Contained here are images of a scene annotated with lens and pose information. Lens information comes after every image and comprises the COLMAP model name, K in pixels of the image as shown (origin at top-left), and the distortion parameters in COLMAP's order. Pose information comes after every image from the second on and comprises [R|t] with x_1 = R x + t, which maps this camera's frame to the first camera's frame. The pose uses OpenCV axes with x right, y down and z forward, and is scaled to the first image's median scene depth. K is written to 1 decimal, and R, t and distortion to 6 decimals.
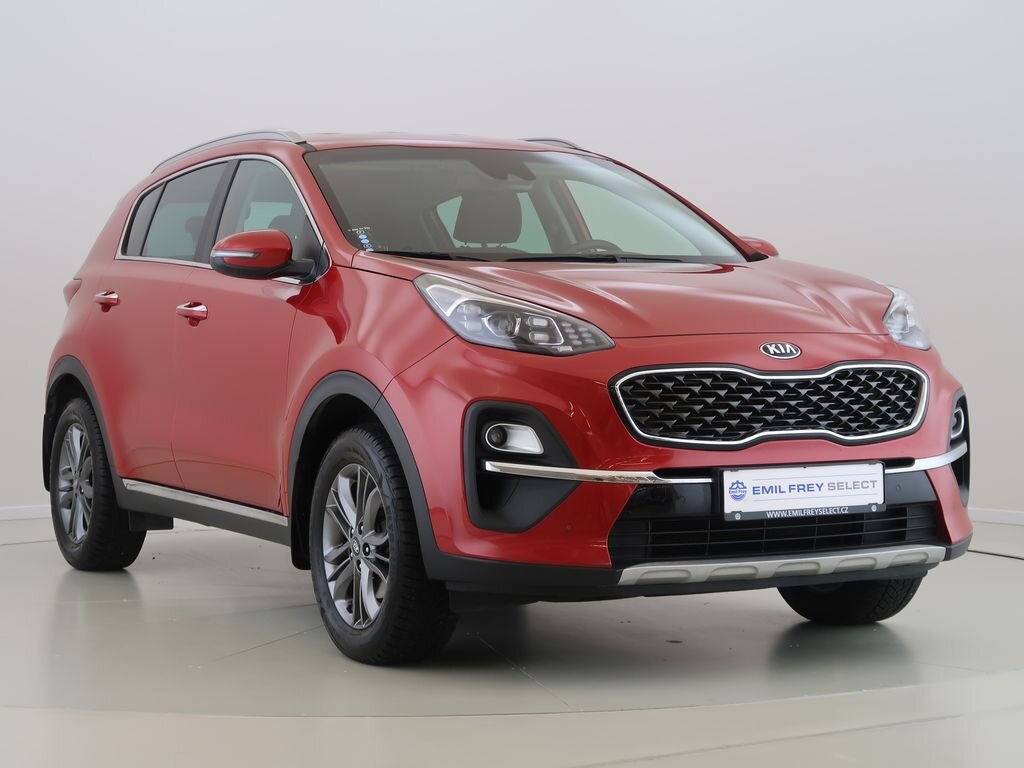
lens RADIAL K [[822.0, 0, 517.2], [0, 822.0, 392.3], [0, 0, 1]] dist [-0.059508, -0.002821]
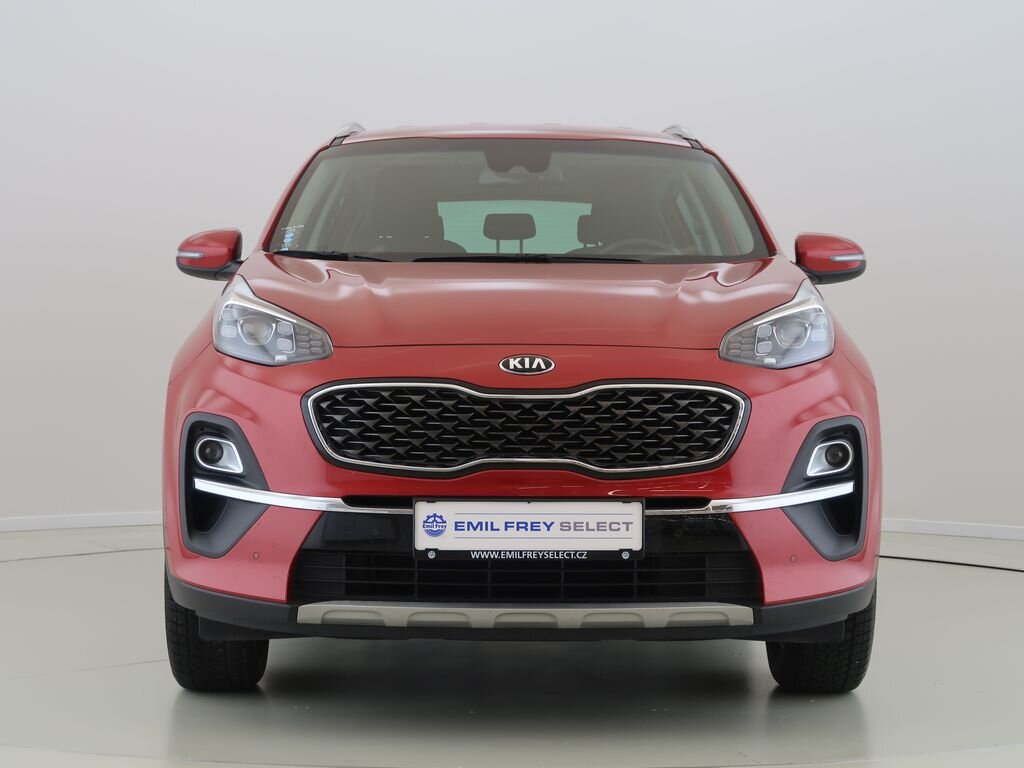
lens RADIAL K [[895.7, 0, 504.5], [0, 895.7, 384.7], [0, 0, 1]] dist [-0.058459, 0.018898]
pose [[0.987638, 0.025629, -0.154644, 0.460509], [-0.029079, 0.999375, -0.020087, -0.011398], [0.154033, 0.024335, 0.987766, 0.063507]]
